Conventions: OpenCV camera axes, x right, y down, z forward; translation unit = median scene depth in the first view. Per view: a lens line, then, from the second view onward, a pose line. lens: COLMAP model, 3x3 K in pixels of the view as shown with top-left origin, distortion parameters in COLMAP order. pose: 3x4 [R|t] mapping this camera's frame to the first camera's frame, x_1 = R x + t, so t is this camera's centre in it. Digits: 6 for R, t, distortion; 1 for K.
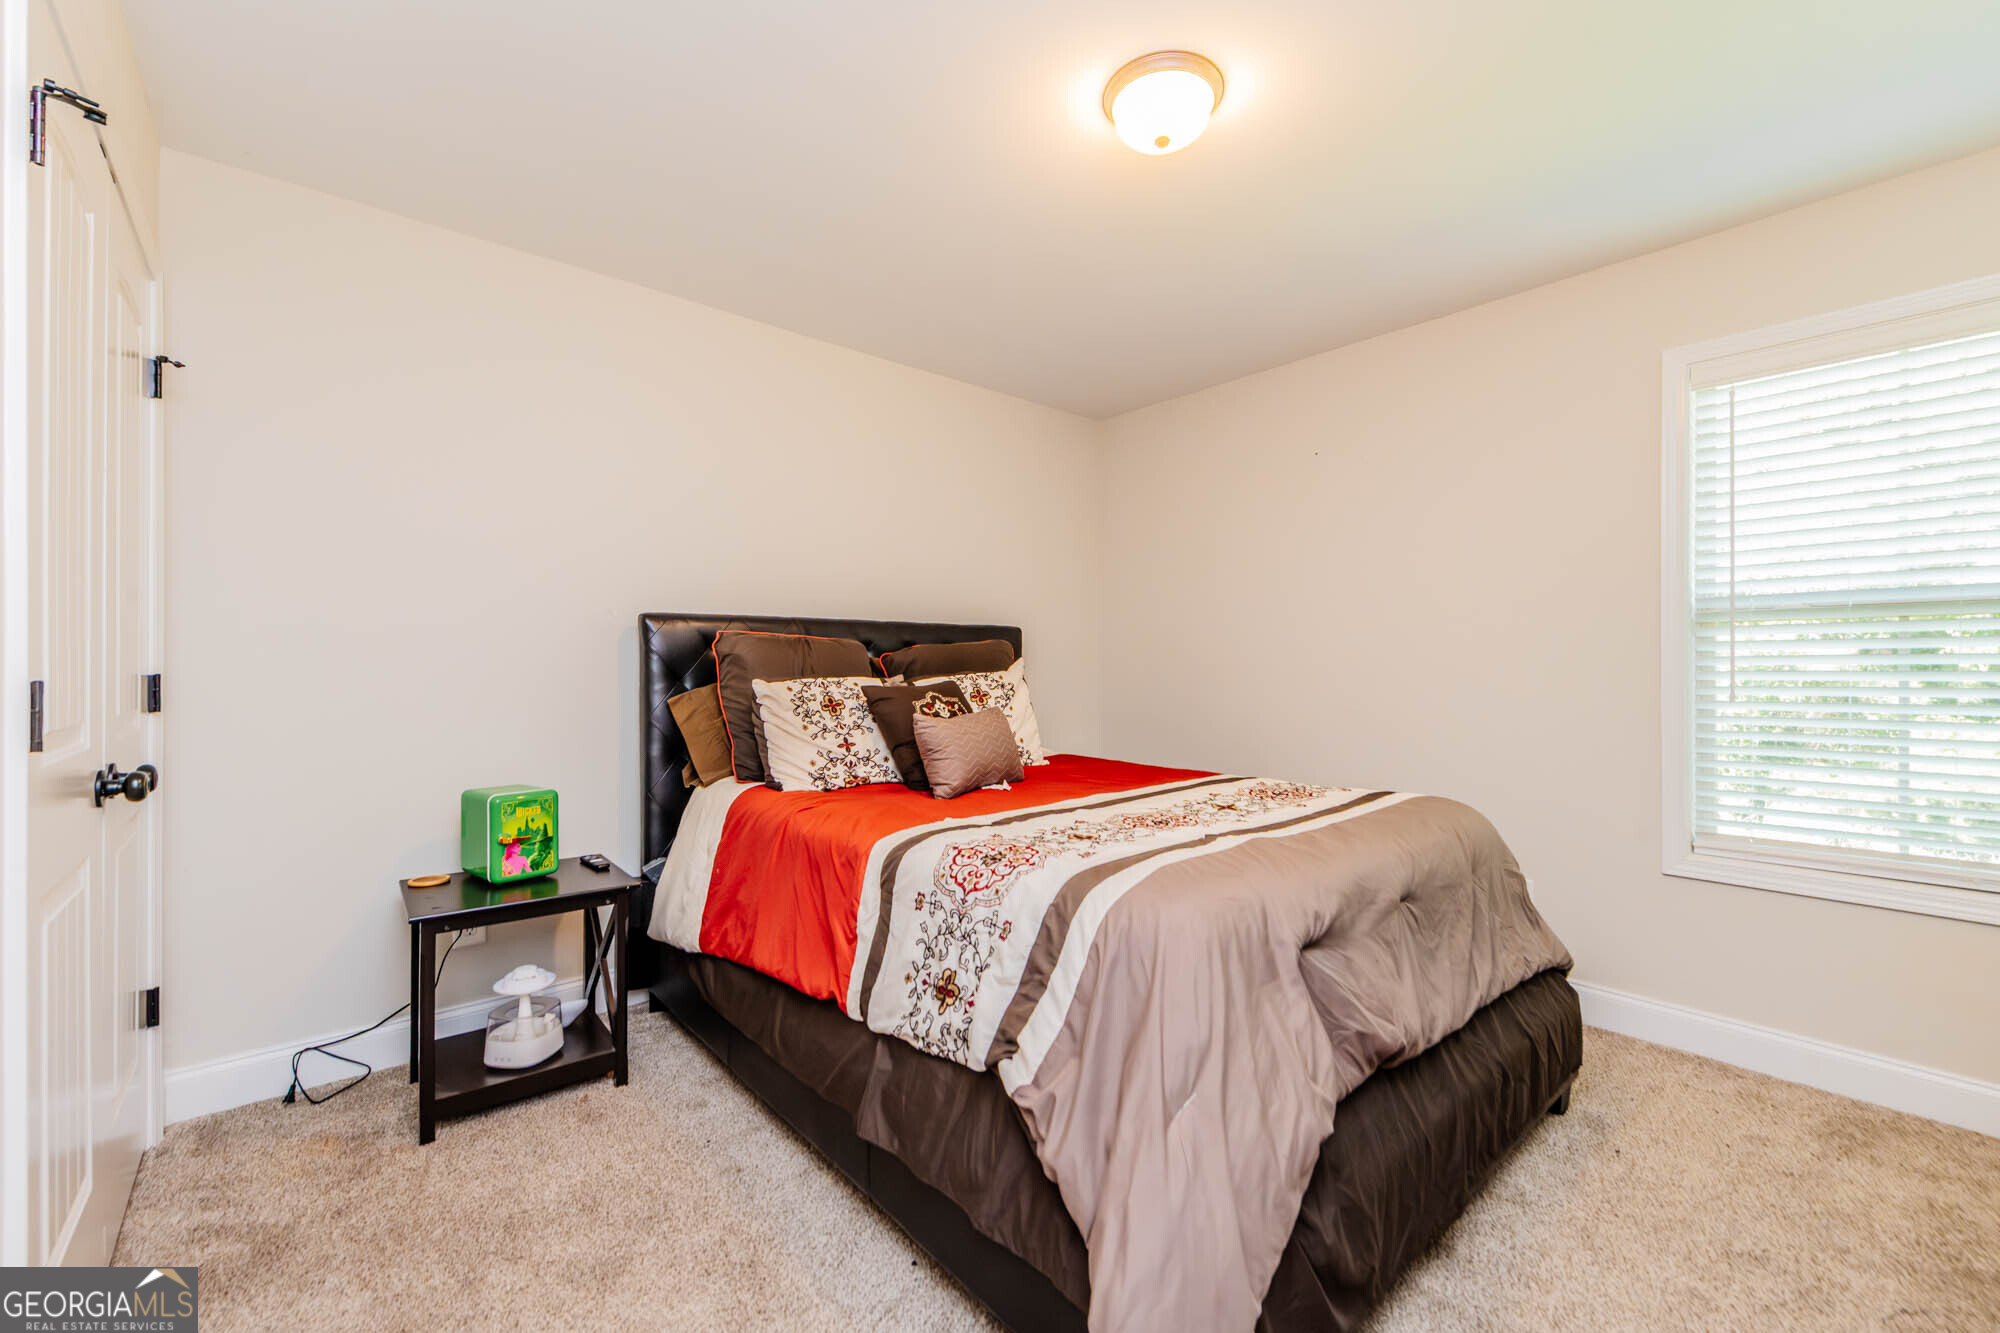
lens RADIAL K [[824.7, 0, 1000.0], [0, 824.7, 666.5], [0, 0, 1]] dist [-0.003034, -0.000218]
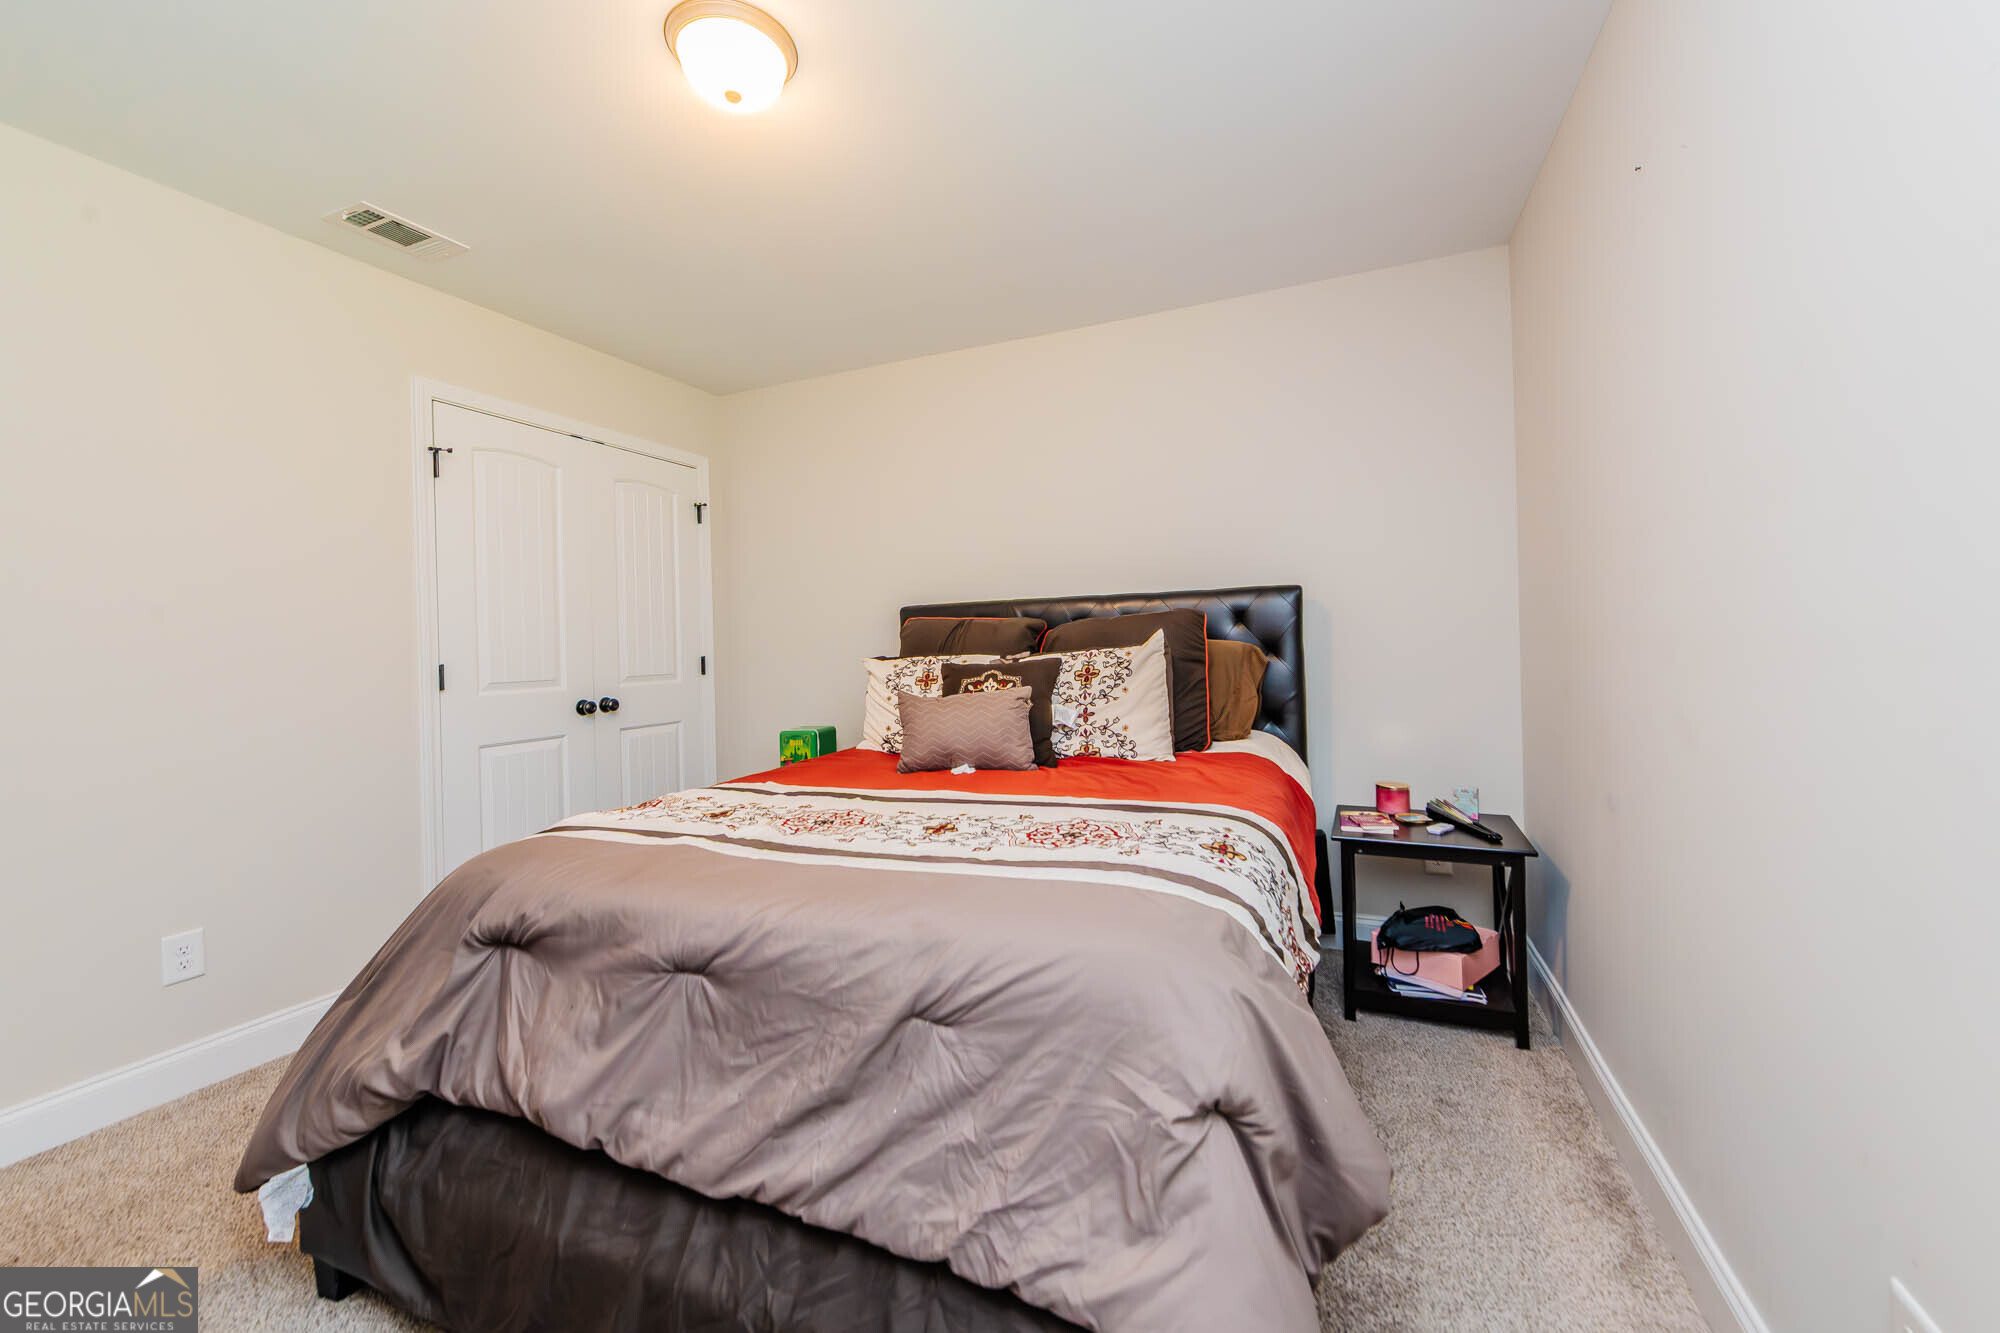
lens RADIAL K [[770.1, 0, 1002.2], [0, 770.1, 632.5], [0, 0, 1]] dist [-0.001396, -0.000124]
pose [[0.441973, -0.009412, -0.896979, 0.722042], [0.028470, 0.999588, 0.003540, -0.017568], [0.896576, -0.027102, 0.442060, 0.538476]]
